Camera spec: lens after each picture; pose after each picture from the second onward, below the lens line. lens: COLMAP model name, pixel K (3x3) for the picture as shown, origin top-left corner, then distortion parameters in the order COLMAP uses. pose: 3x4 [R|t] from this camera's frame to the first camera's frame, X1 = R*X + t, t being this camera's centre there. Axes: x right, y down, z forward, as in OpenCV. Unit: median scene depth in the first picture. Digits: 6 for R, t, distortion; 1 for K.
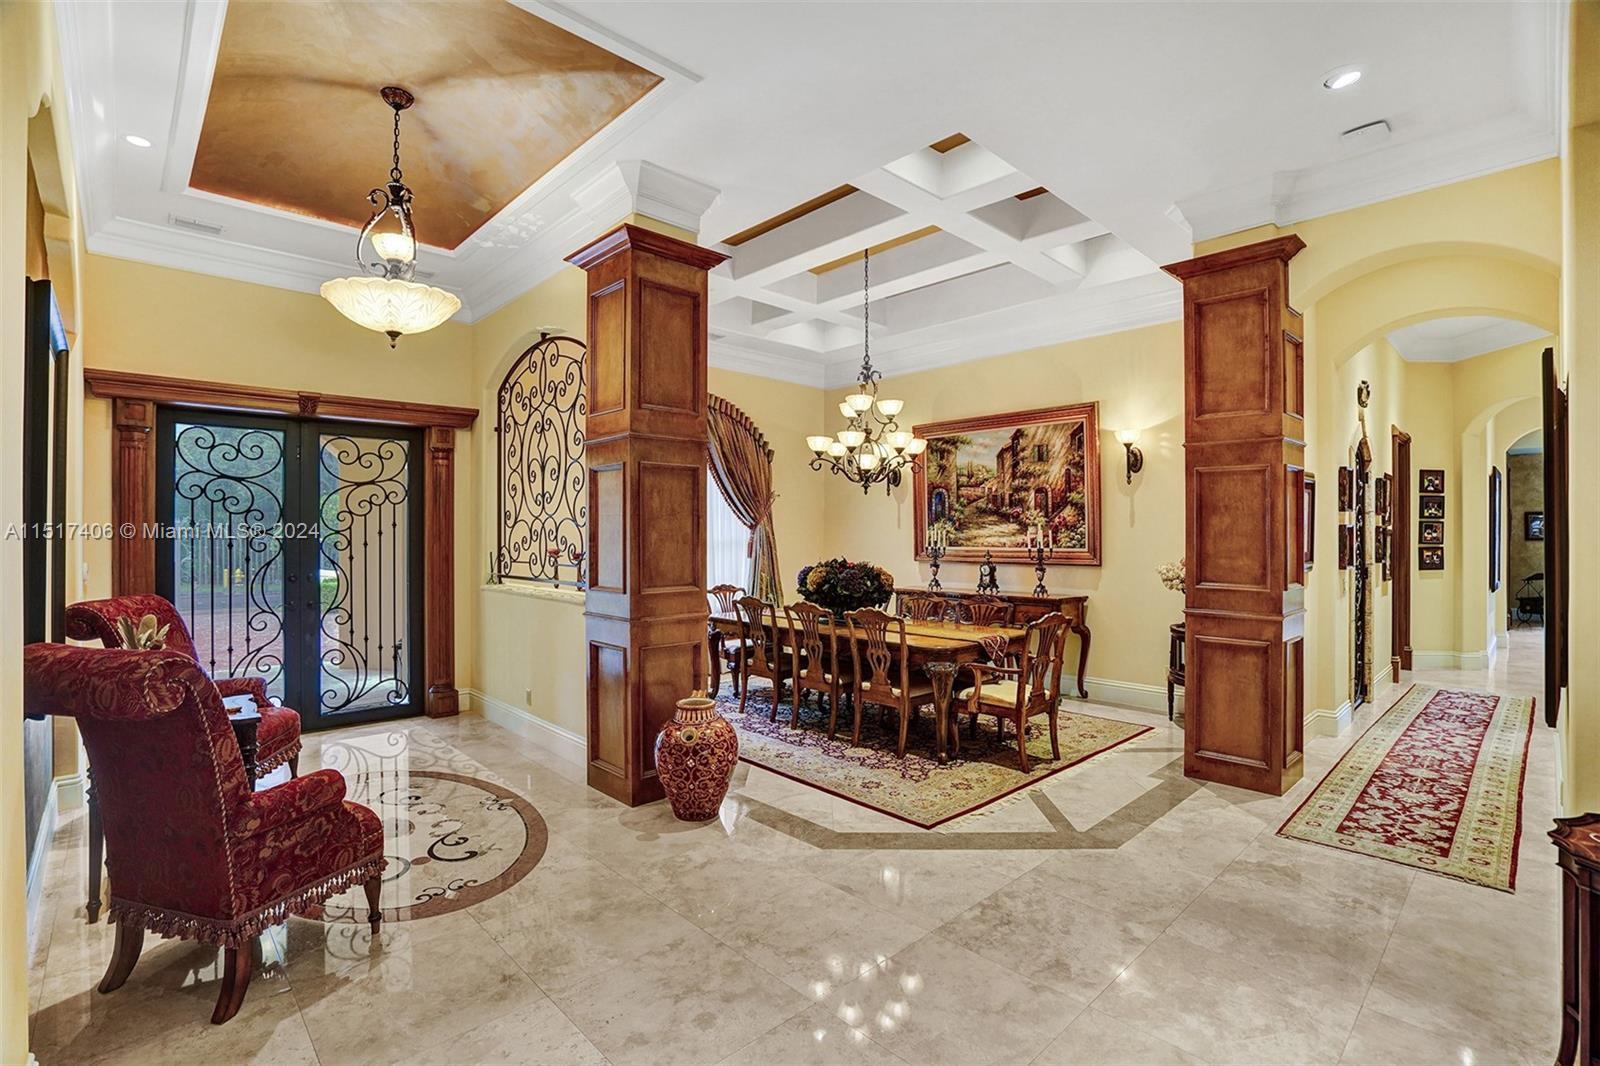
lens RADIAL K [[738.8, 0, 794.7], [0, 738.8, 533.2], [0, 0, 1]] dist [-0.034080, 0.002335]
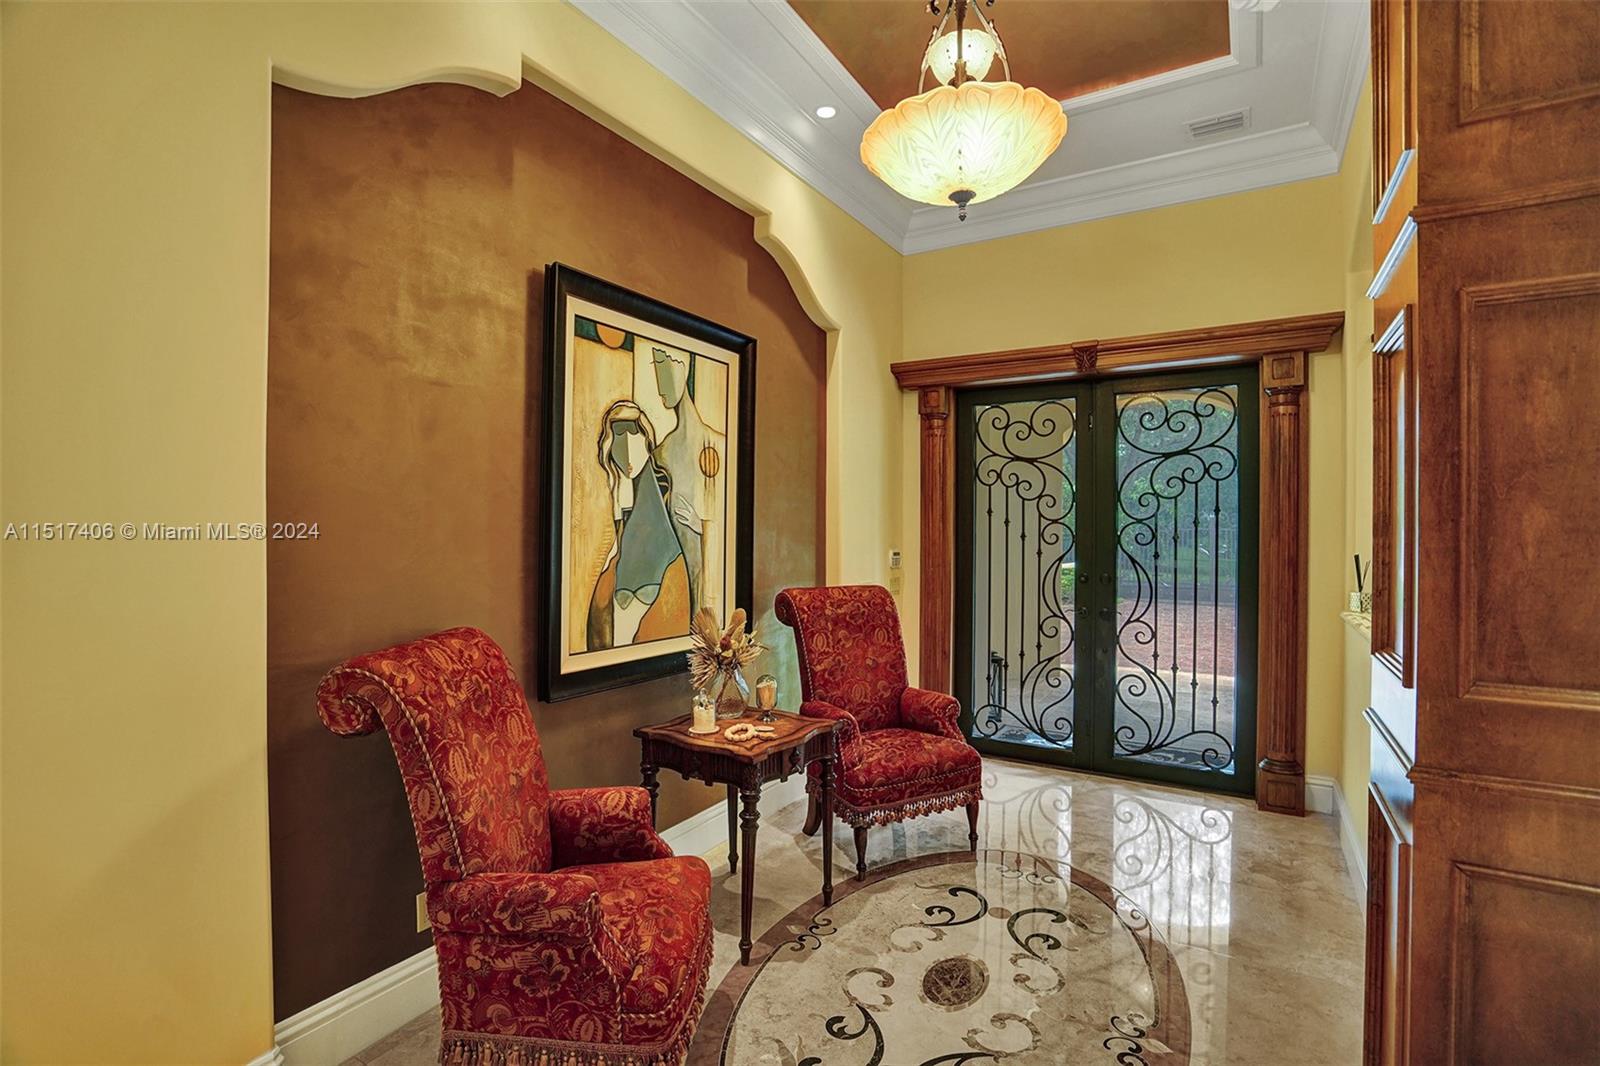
lens RADIAL K [[738.8, 0, 805.4], [0, 738.8, 535.1], [0, 0, 1]] dist [-0.034080, 0.002335]
pose [[0.267206, 0.012530, -0.963558, 0.013727], [-0.005103, 0.999920, 0.011588, 0.006333], [0.963626, 0.001821, 0.267248, 0.489768]]
